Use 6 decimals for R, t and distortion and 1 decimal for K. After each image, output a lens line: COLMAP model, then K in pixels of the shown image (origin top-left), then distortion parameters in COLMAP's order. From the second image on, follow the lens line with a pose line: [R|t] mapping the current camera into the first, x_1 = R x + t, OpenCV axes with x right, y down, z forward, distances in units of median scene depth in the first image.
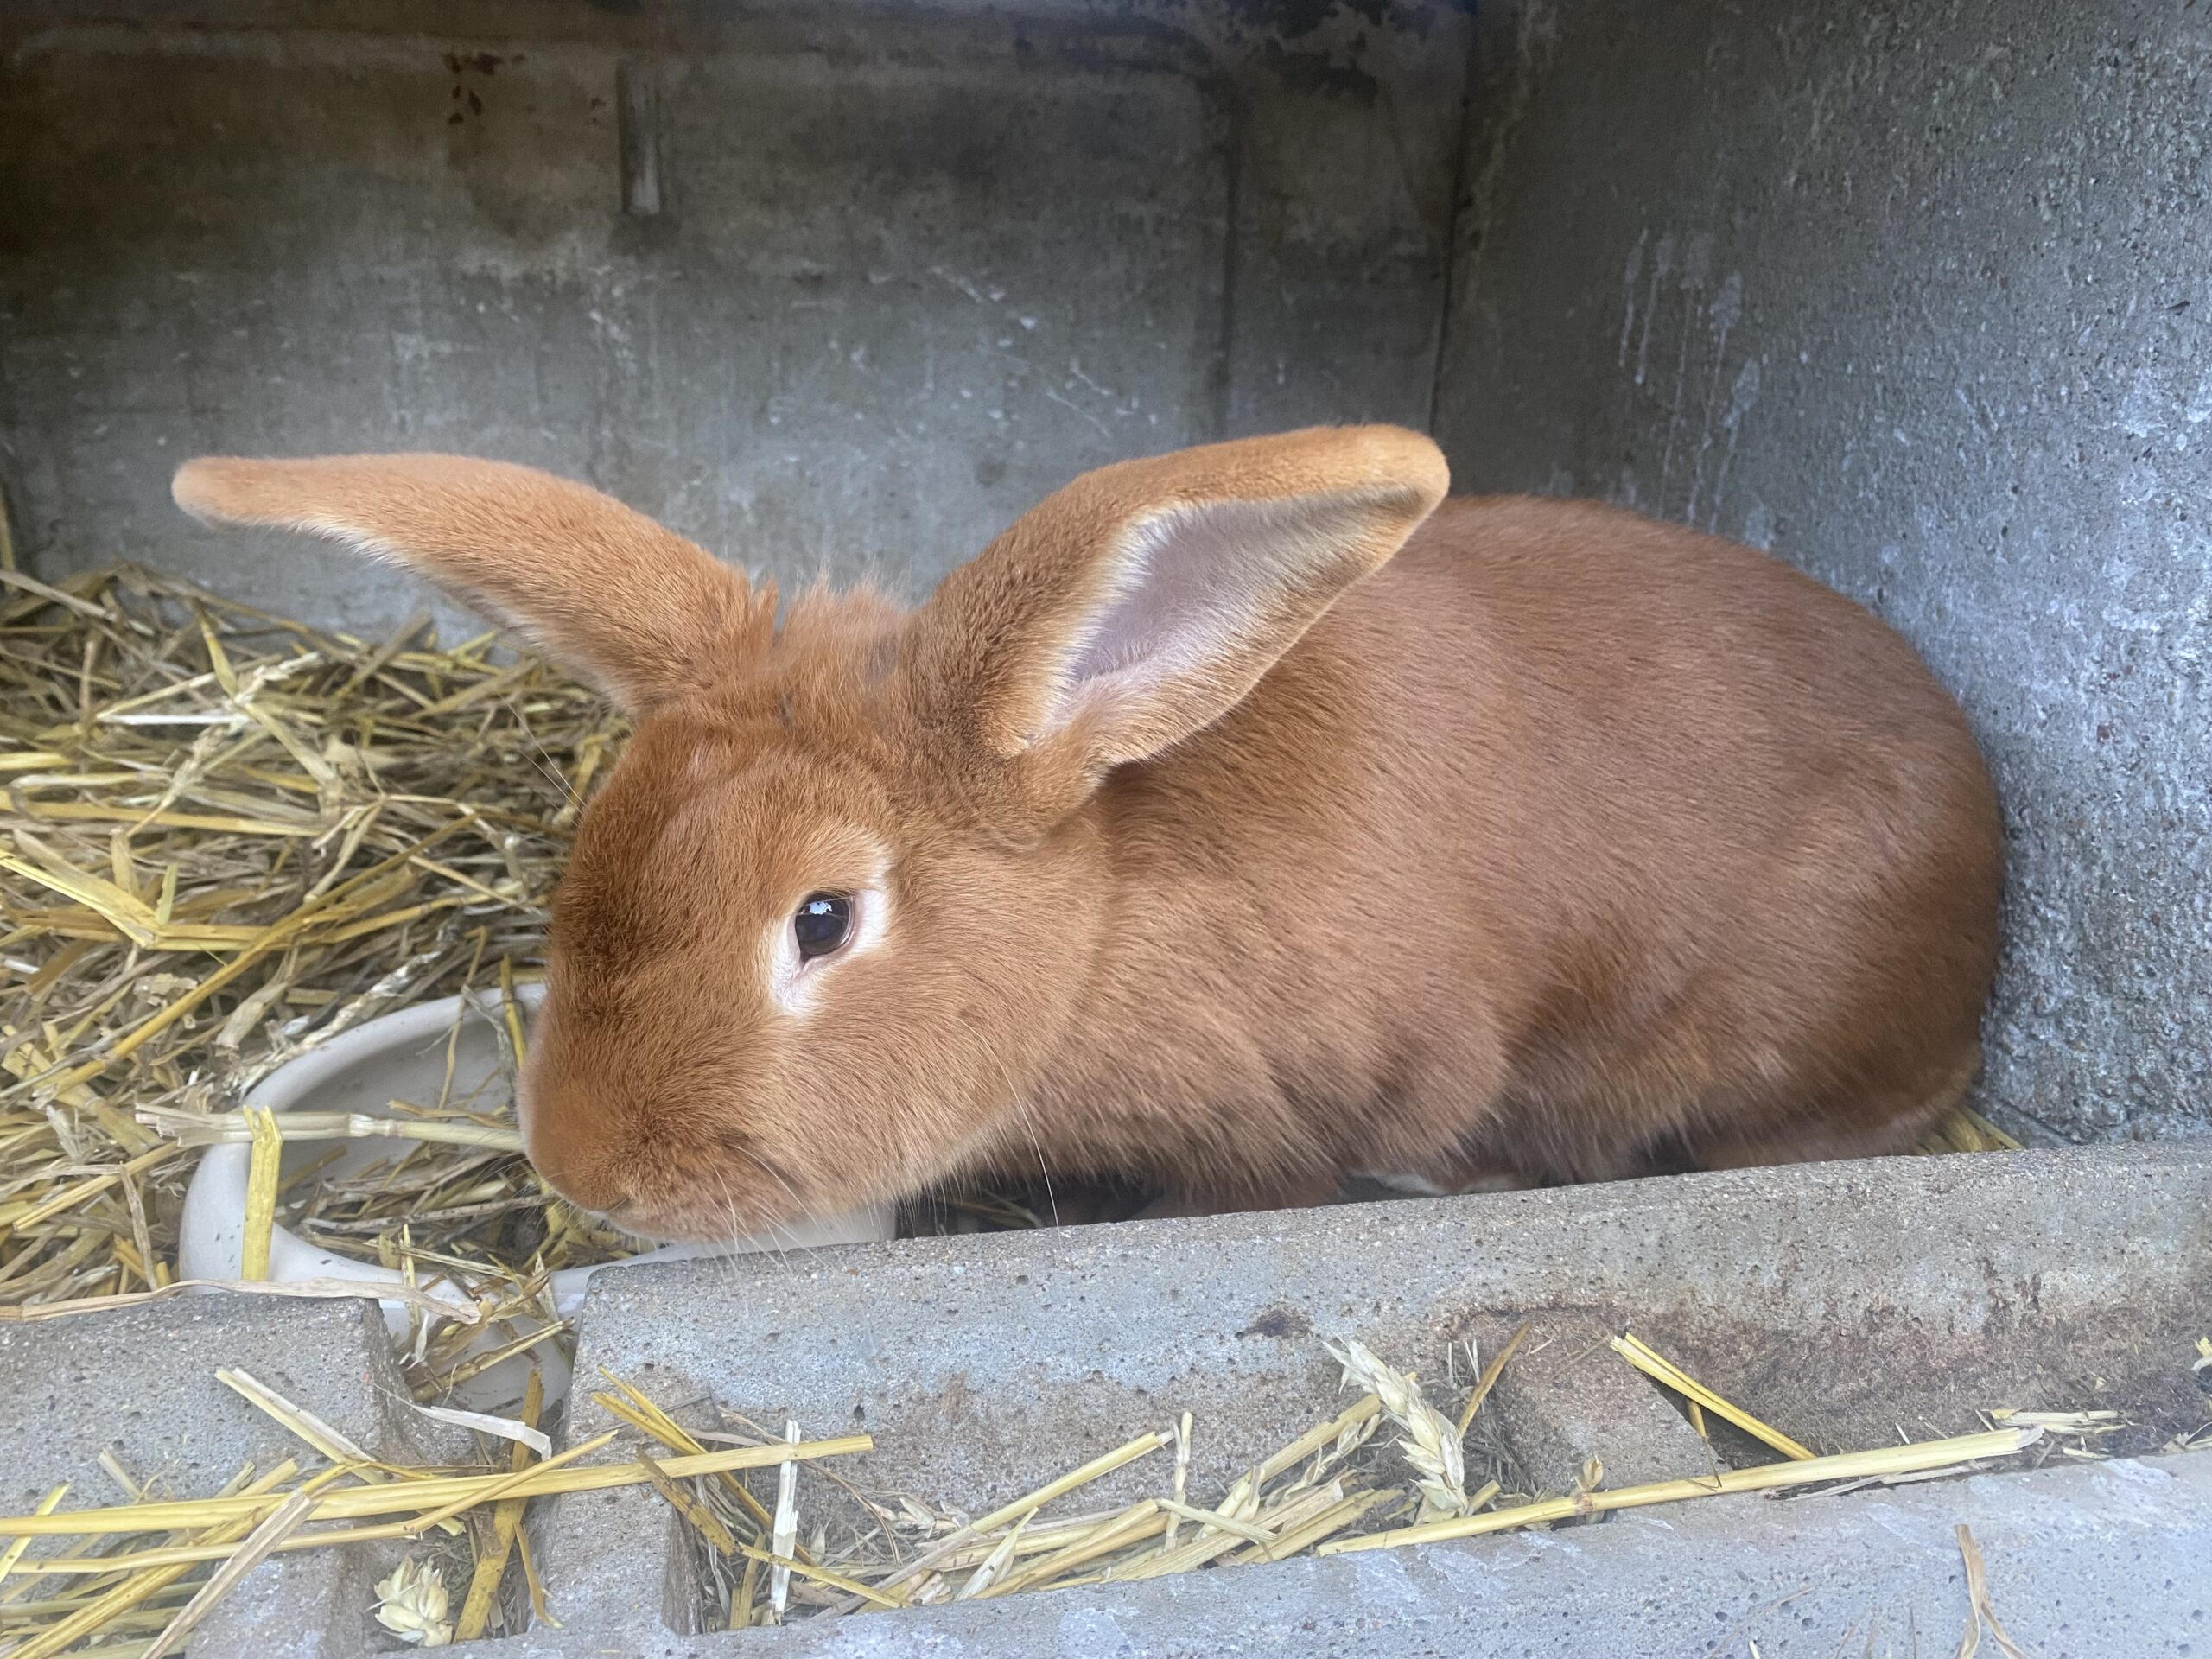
lens RADIAL K [[1664.8, 0, 1099.8], [0, 1664.8, 824.9], [0, 0, 1]] dist [0.009007, -0.008327]
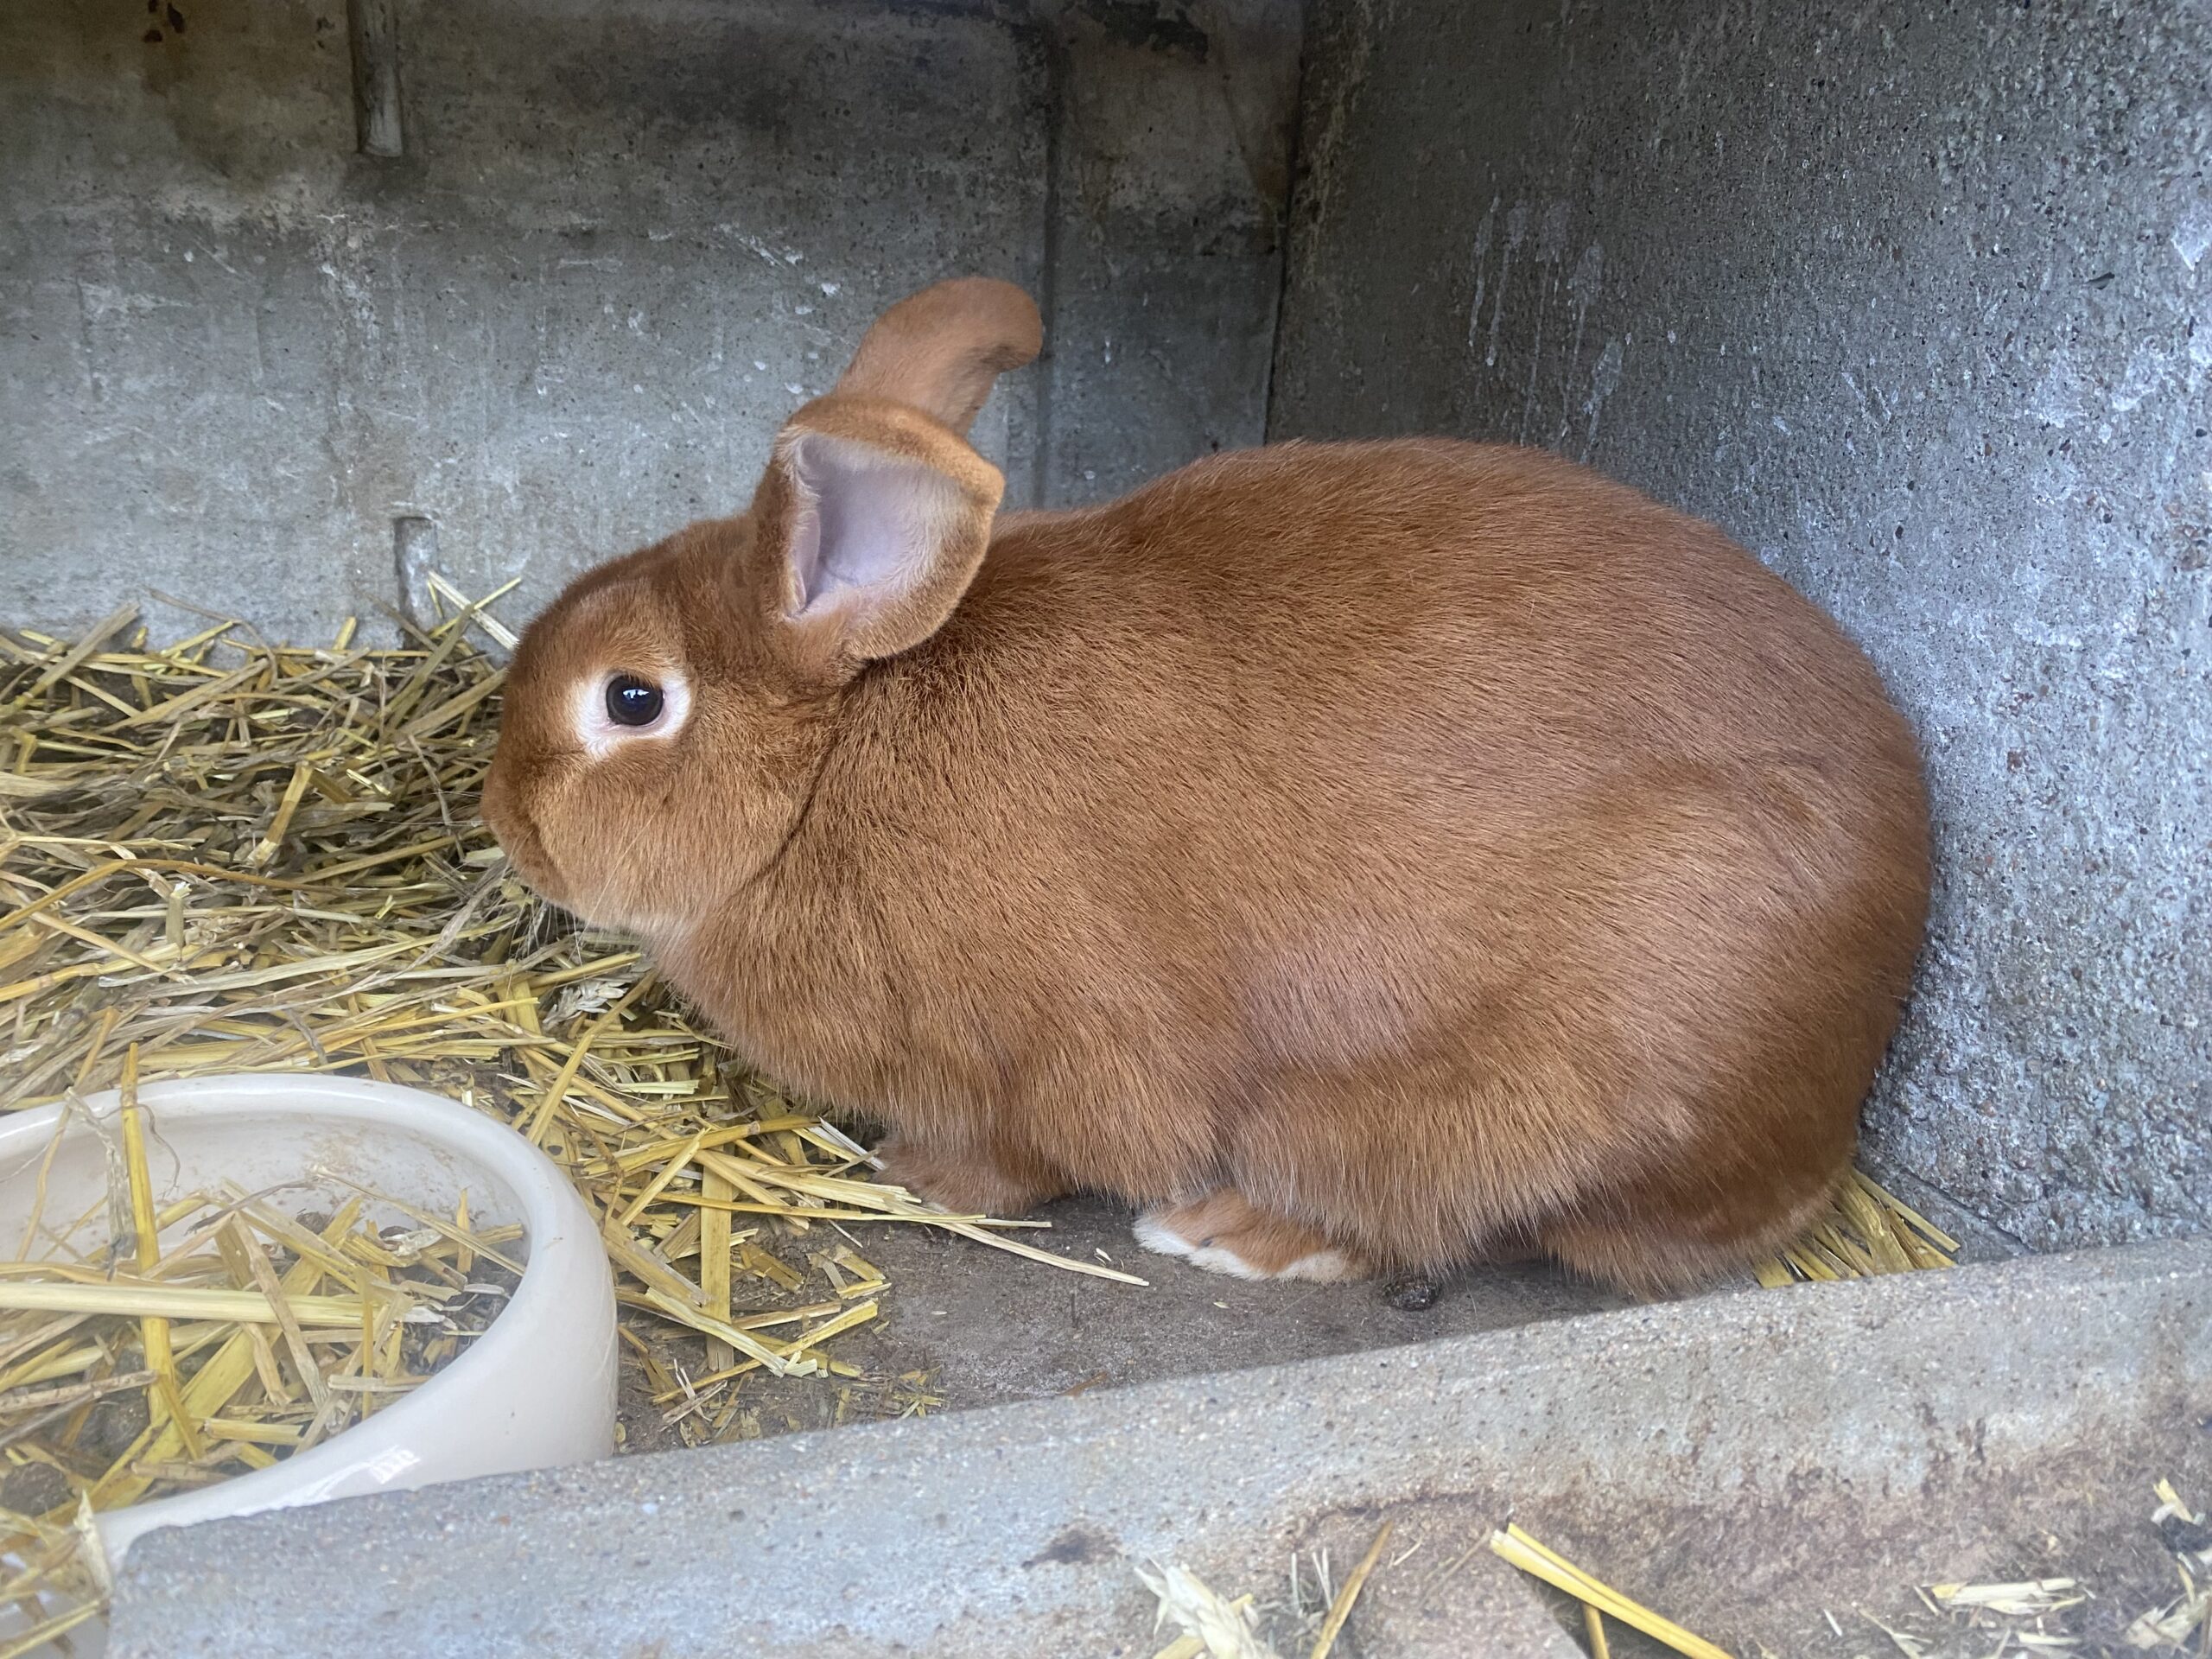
lens RADIAL K [[1664.8, 0, 1099.3], [0, 1664.8, 812.6], [0, 0, 1]] dist [0.009007, -0.008327]
pose [[0.995765, -0.007246, 0.091649, 0.030060], [0.007191, 0.999974, 0.000926, -0.027303], [-0.091653, -0.000263, 0.995791, 0.138449]]
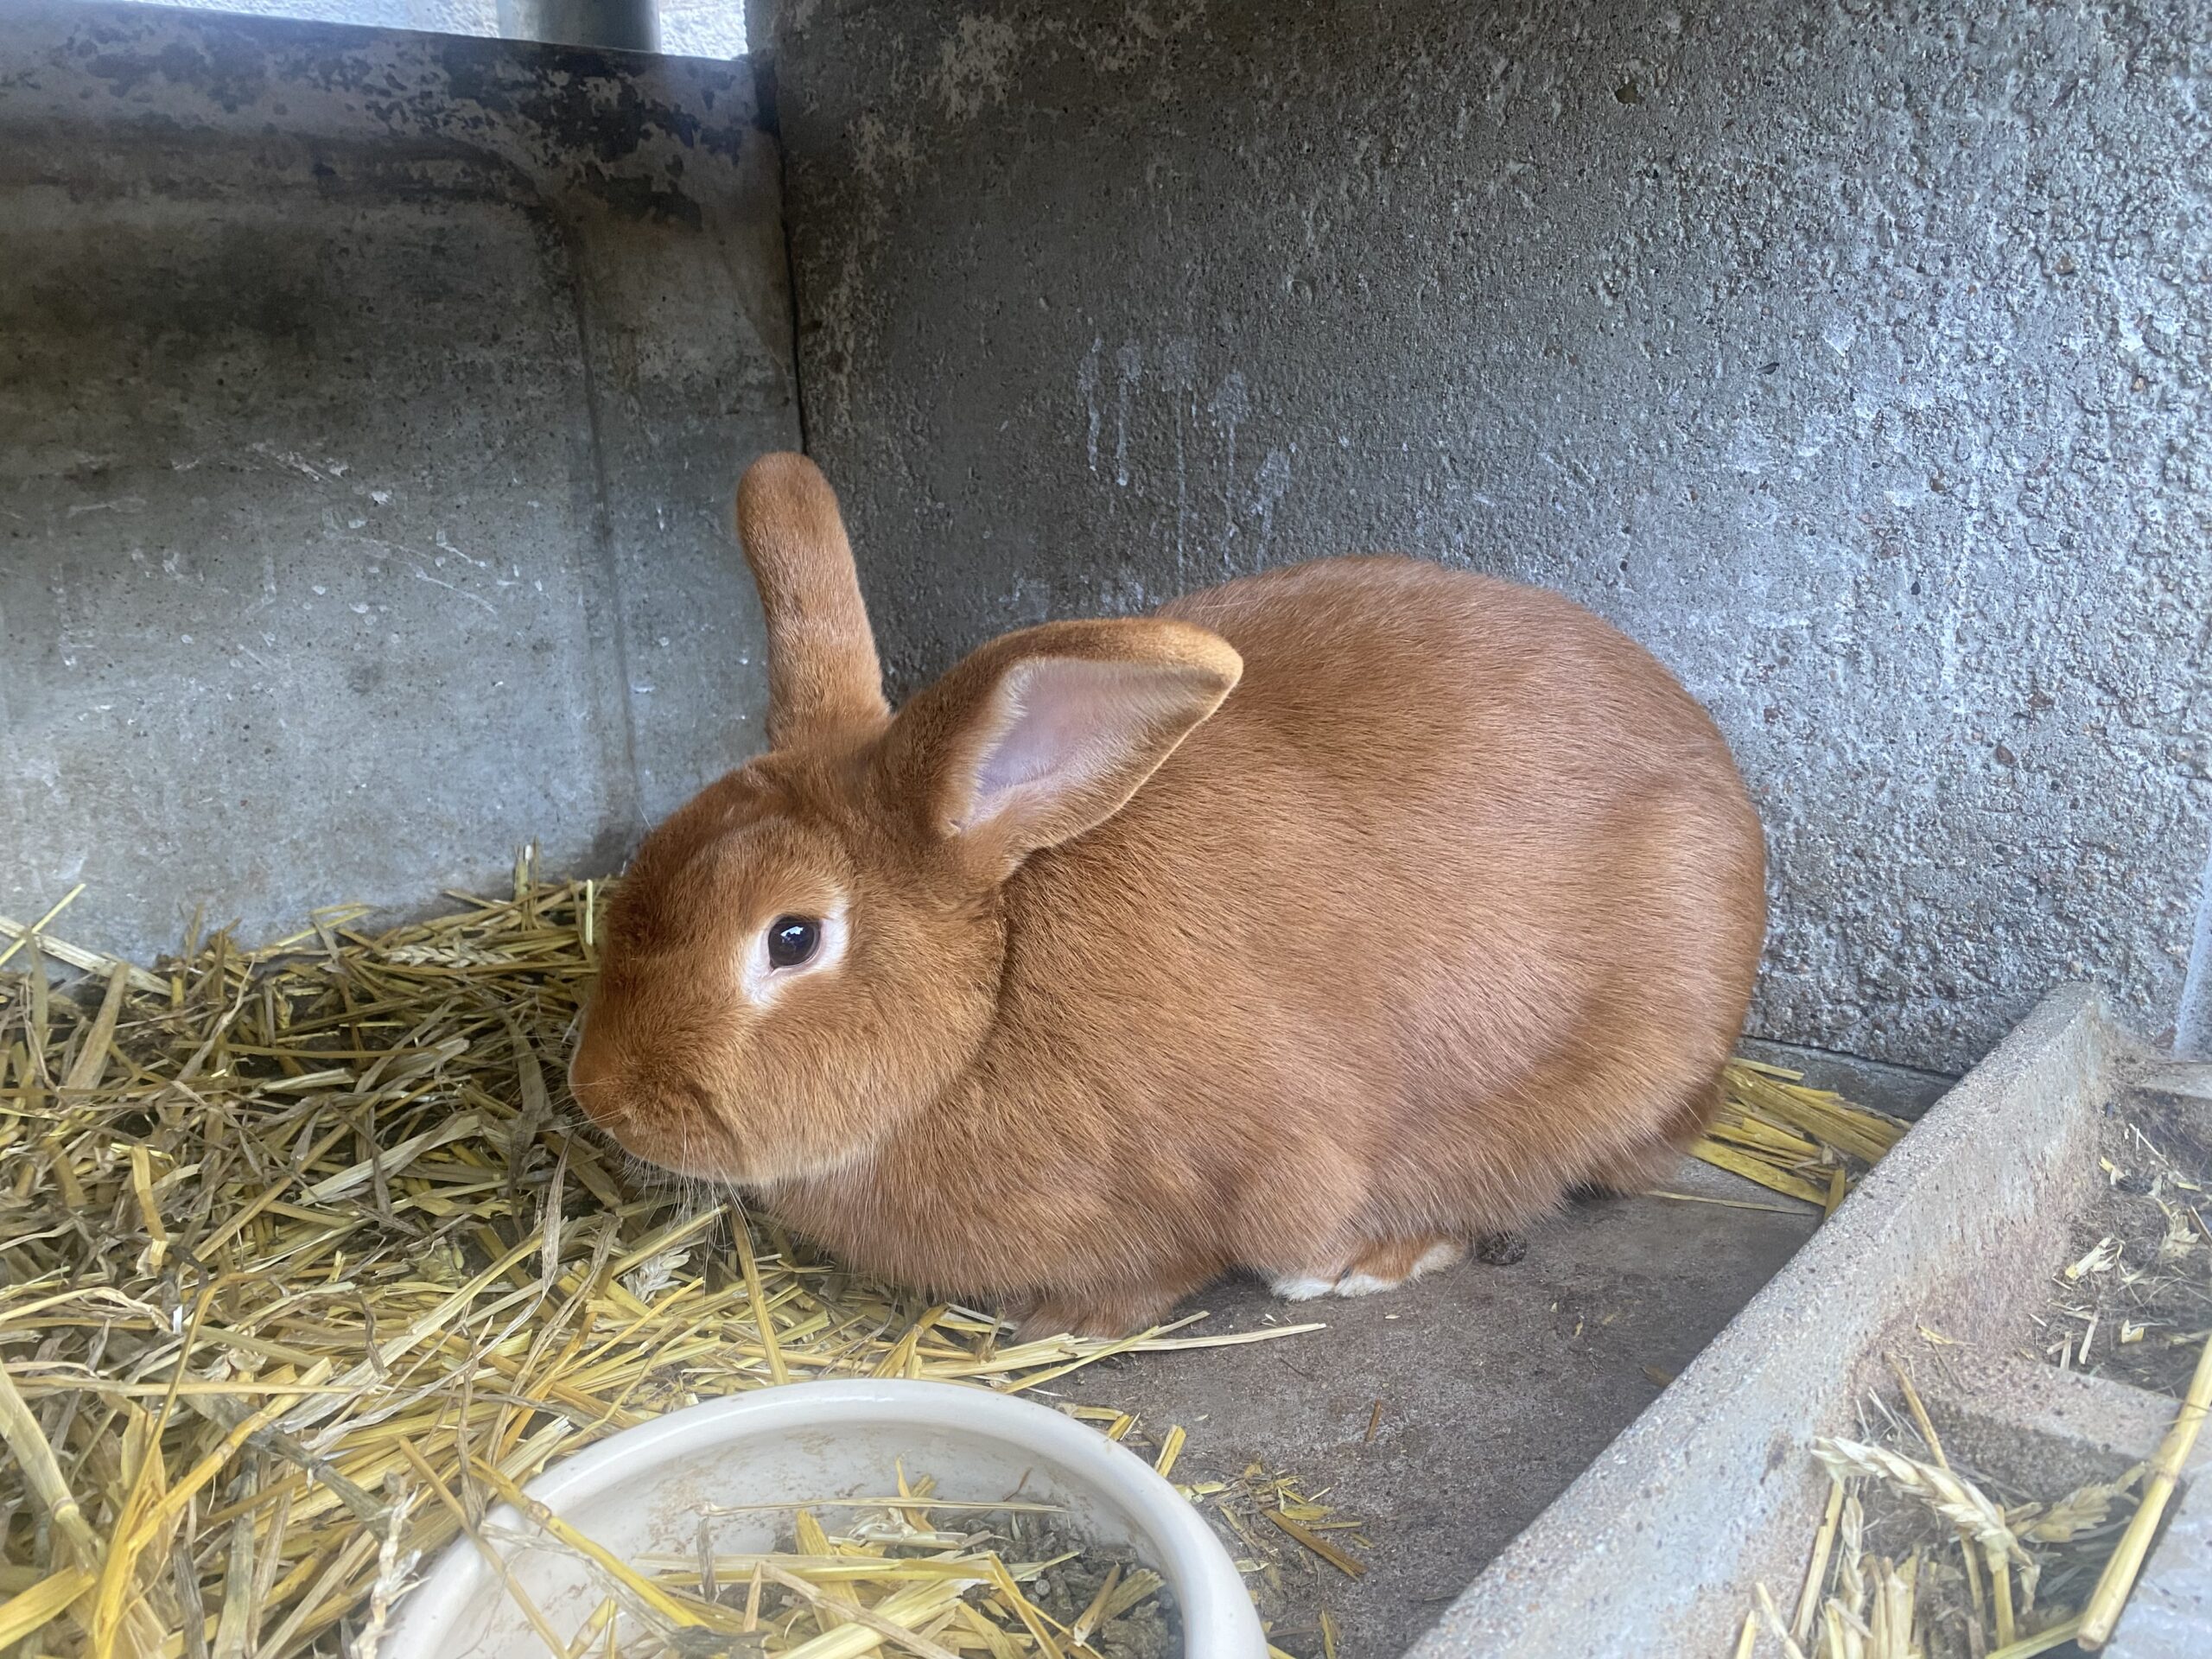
lens RADIAL K [[1664.8, 0, 1091.4], [0, 1664.8, 839.5], [0, 0, 1]] dist [0.009007, -0.008327]
pose [[0.808038, -0.229593, 0.542550, -0.408264], [0.258221, 0.965785, 0.024119, -0.106687], [-0.529525, 0.120609, 0.839677, 0.219685]]
